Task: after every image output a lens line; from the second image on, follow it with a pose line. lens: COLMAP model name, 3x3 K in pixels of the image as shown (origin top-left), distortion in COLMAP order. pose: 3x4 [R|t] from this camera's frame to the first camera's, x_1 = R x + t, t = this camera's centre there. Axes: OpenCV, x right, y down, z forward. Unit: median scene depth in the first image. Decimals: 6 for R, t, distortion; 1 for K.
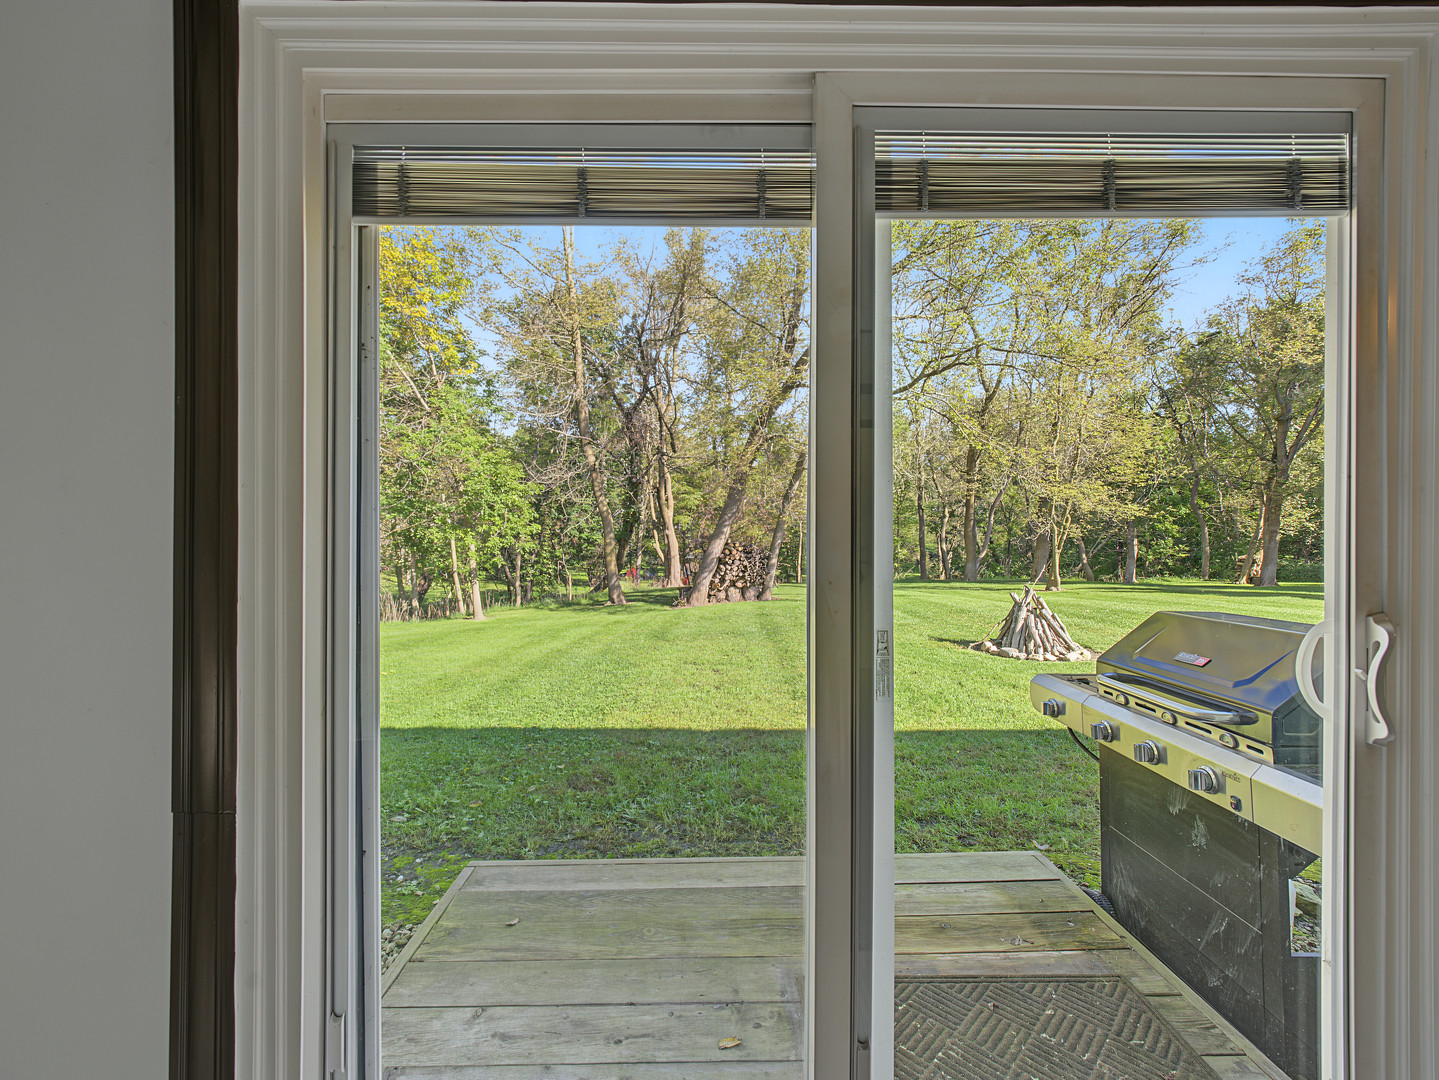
lens RADIAL K [[605.0, 0, 707.2], [0, 605.0, 537.0], [0, 0, 1]] dist [0.001124, -0.000252]
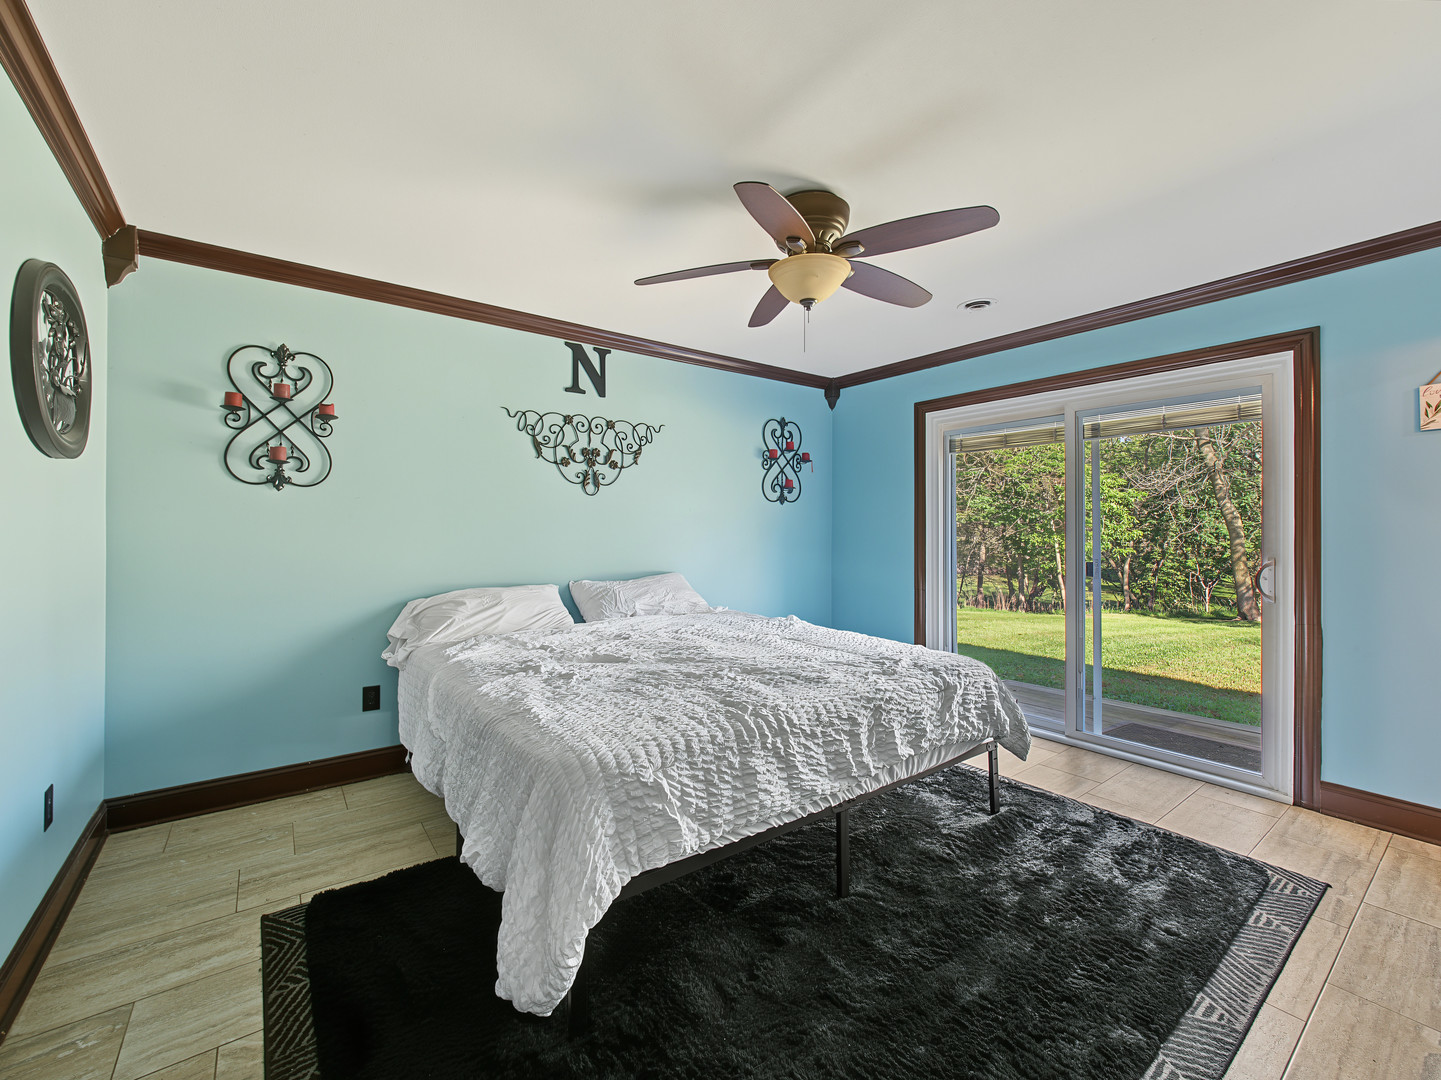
lens RADIAL K [[605.9, 0, 708.2], [0, 605.9, 537.0], [0, 0, 1]] dist [0.001124, -0.000252]
pose [[0.584577, 0.012610, -0.811241, 0.124171], [-0.020466, 0.999790, 0.000793, 0.004936], [0.811080, 0.016139, 0.584712, -0.187568]]
